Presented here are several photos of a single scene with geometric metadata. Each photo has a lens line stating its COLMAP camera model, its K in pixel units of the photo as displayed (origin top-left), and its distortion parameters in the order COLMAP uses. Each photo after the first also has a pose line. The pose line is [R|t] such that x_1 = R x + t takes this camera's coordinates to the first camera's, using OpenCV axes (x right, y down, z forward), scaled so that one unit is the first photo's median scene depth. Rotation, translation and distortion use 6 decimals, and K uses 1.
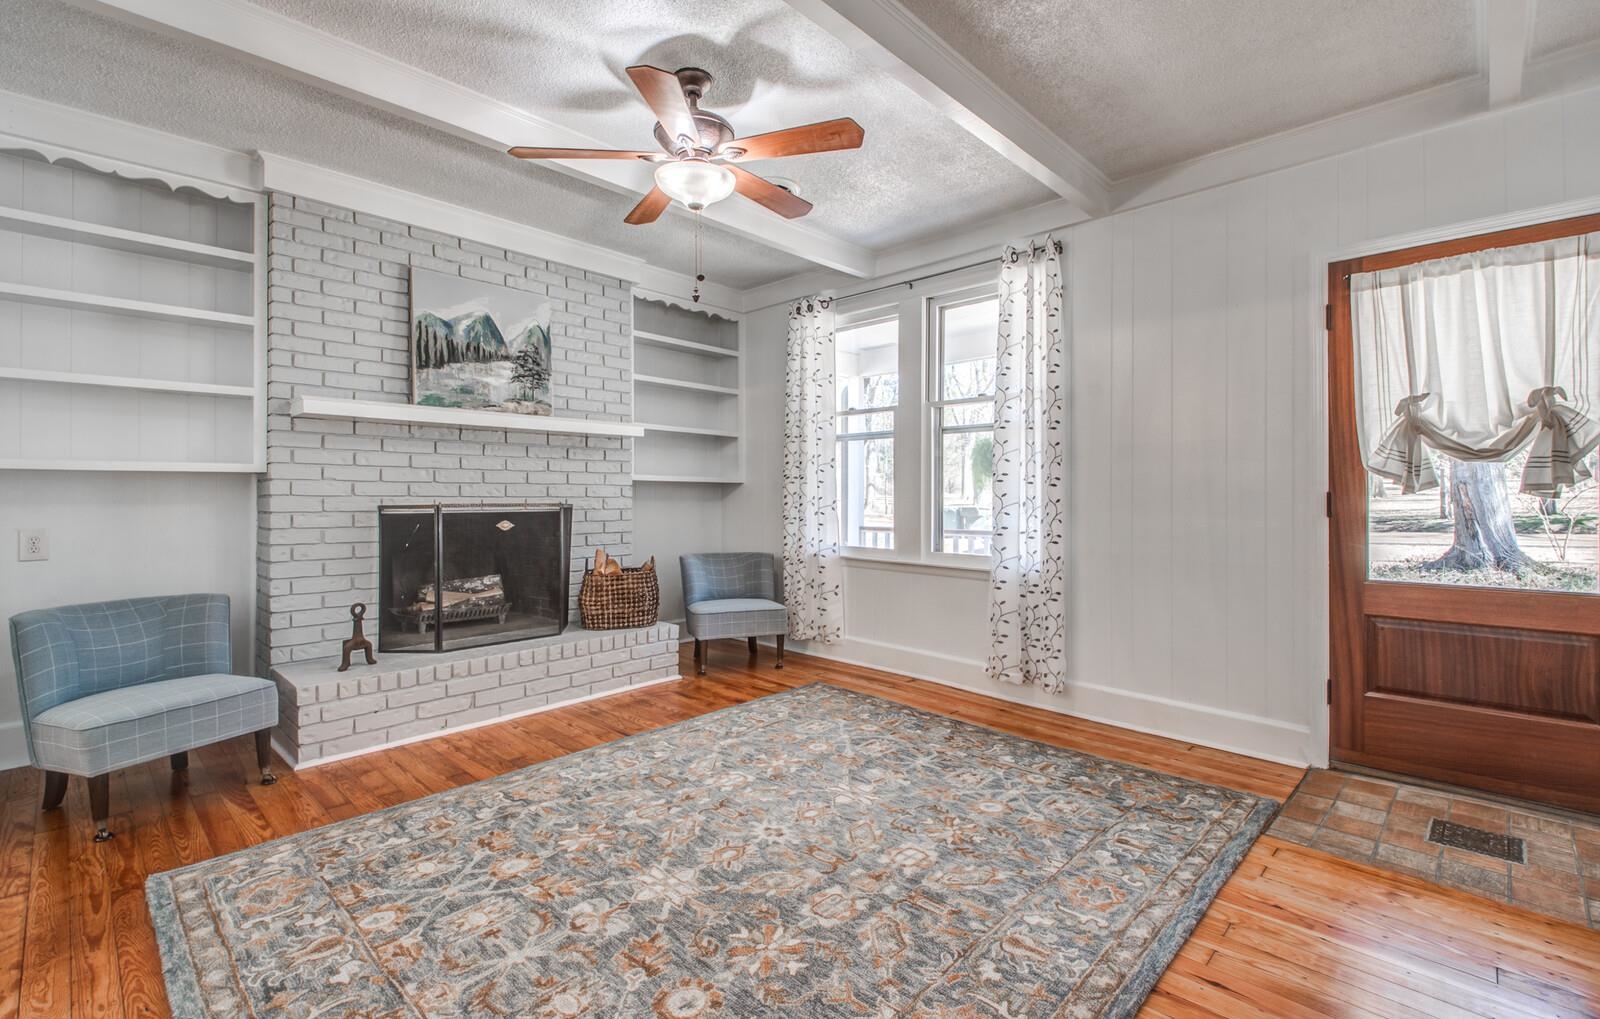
lens RADIAL K [[716.7, 0, 781.6], [0, 716.7, 487.8], [0, 0, 1]] dist [0.055032, -0.036562]
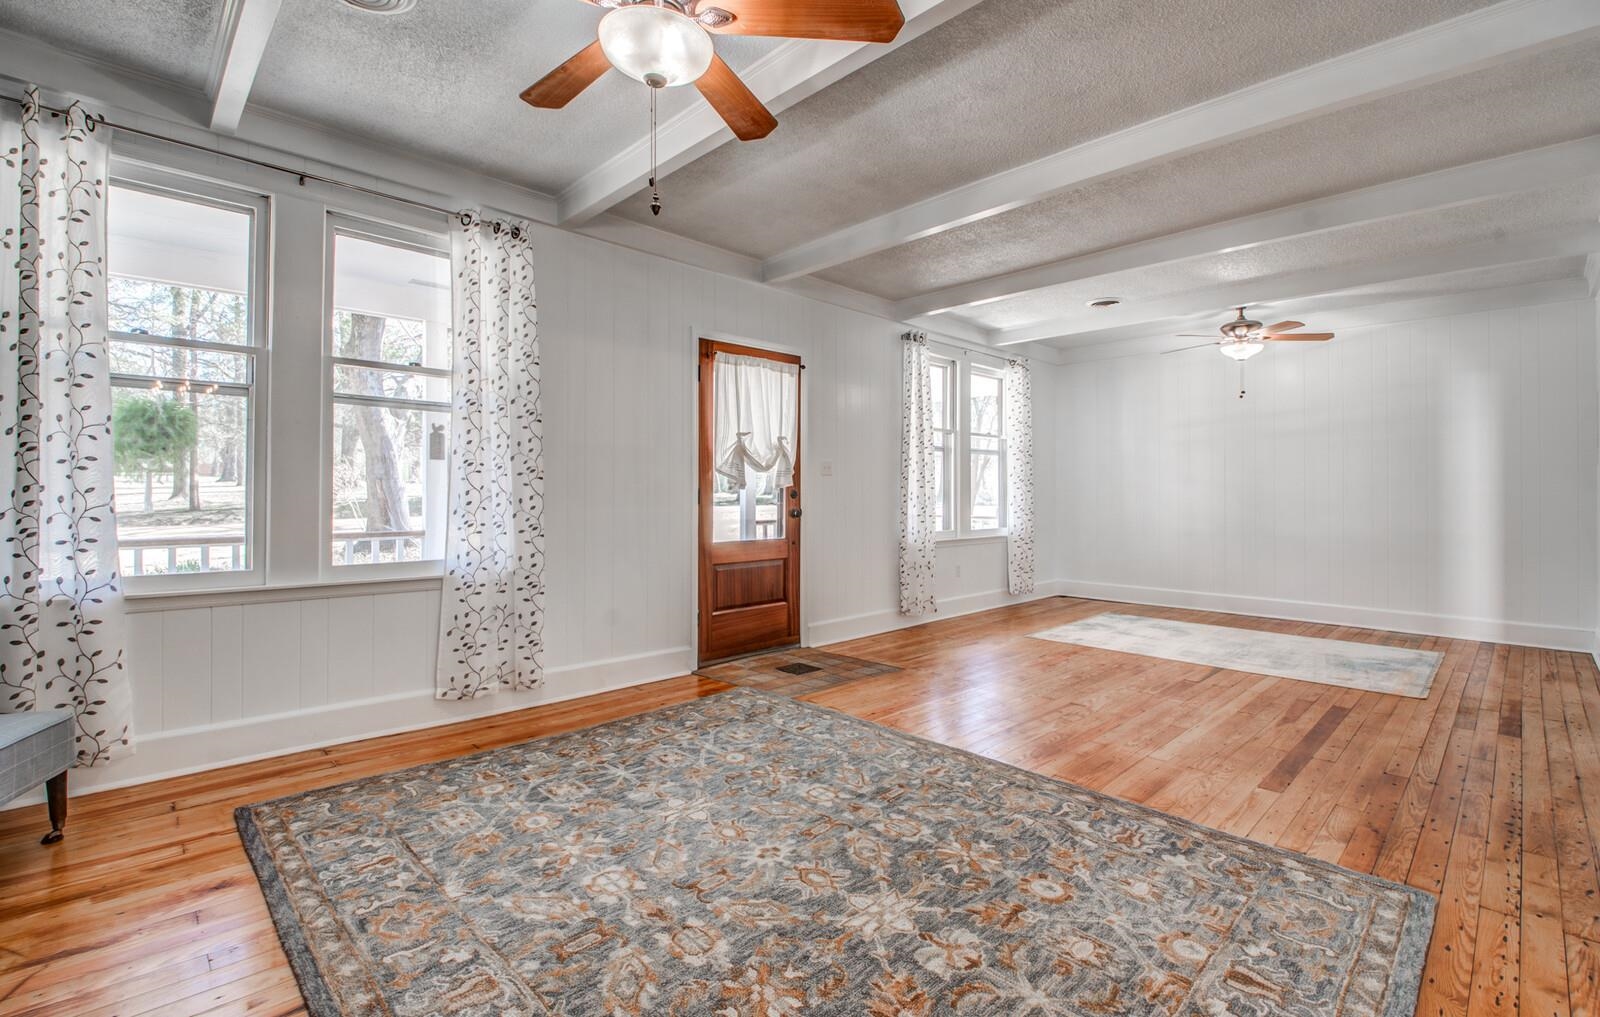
lens RADIAL K [[721.9, 0, 805.7], [0, 721.9, 485.7], [0, 0, 1]] dist [0.036343, -0.037728]
pose [[0.001859, 0.008836, 0.999959, -0.808366], [-0.016486, 0.999825, -0.008804, 0.011995], [-0.999862, -0.016469, 0.002005, 0.822041]]
